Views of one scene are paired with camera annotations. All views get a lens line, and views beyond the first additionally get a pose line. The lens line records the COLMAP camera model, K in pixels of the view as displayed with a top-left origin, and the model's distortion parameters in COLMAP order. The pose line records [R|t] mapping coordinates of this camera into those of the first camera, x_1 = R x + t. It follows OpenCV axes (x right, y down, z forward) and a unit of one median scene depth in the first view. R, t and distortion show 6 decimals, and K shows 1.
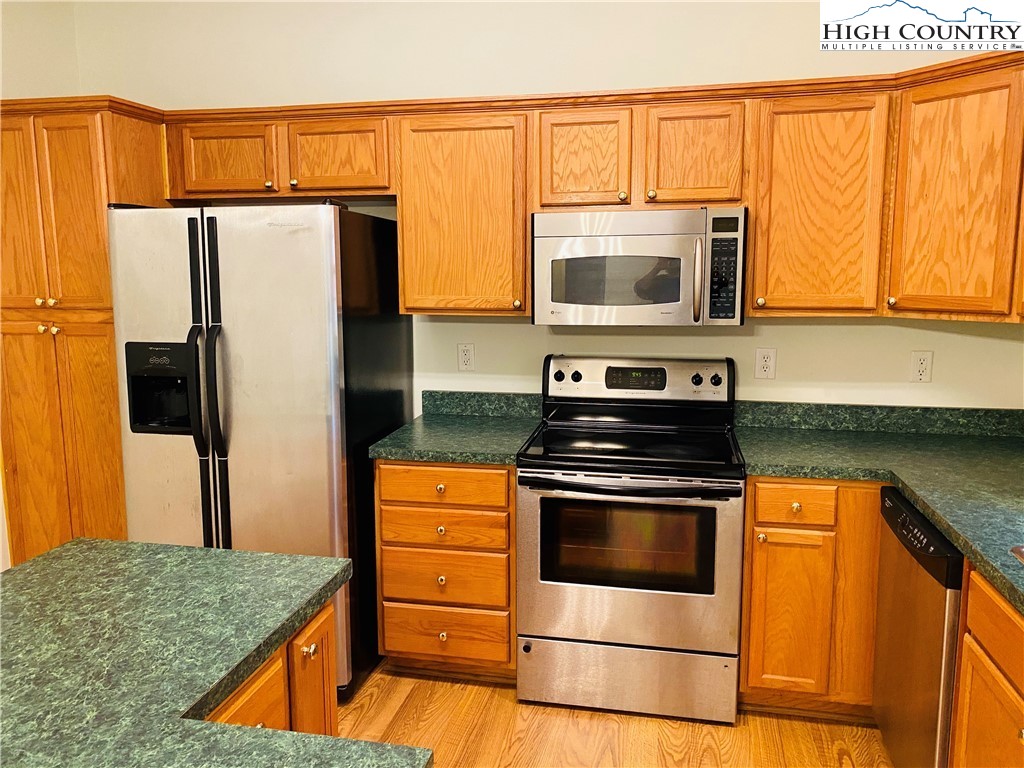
lens RADIAL K [[772.7, 0, 513.8], [0, 772.7, 366.6], [0, 0, 1]] dist [0.040134, -0.053208]
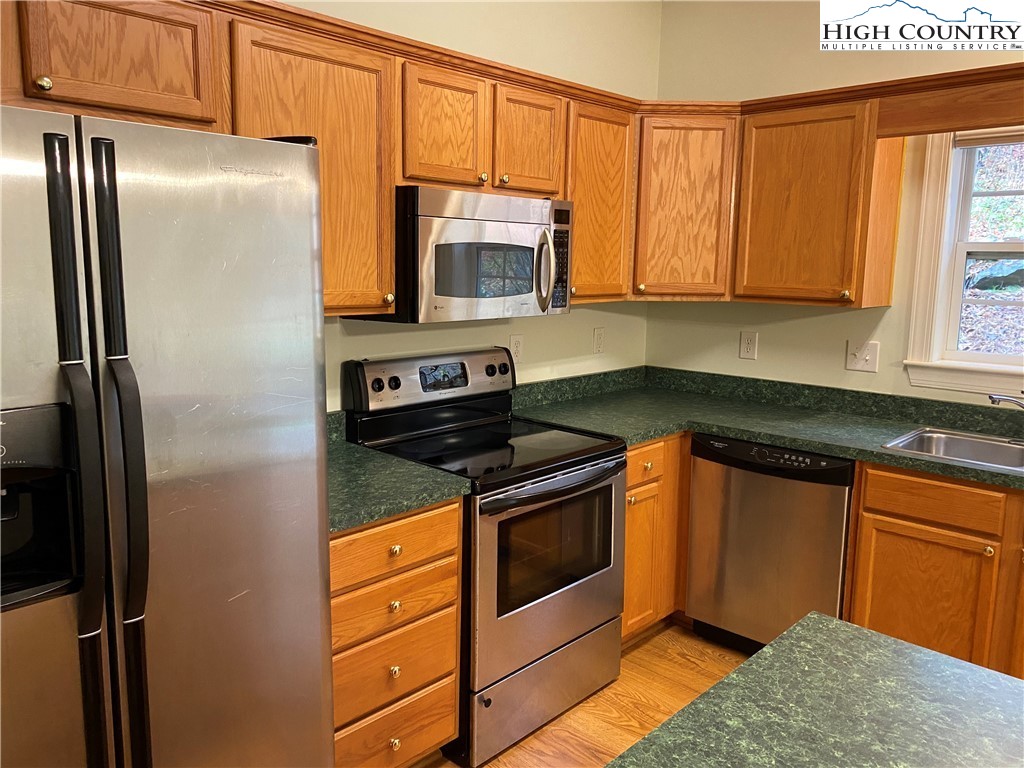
lens RADIAL K [[772.7, 0, 513.8], [0, 772.7, 366.6], [0, 0, 1]] dist [0.040134, -0.053208]
pose [[0.530557, -0.104293, 0.841209, -0.655065], [0.089177, 0.993762, 0.066963, -0.058775], [-0.842946, 0.039489, 0.536548, 0.510184]]
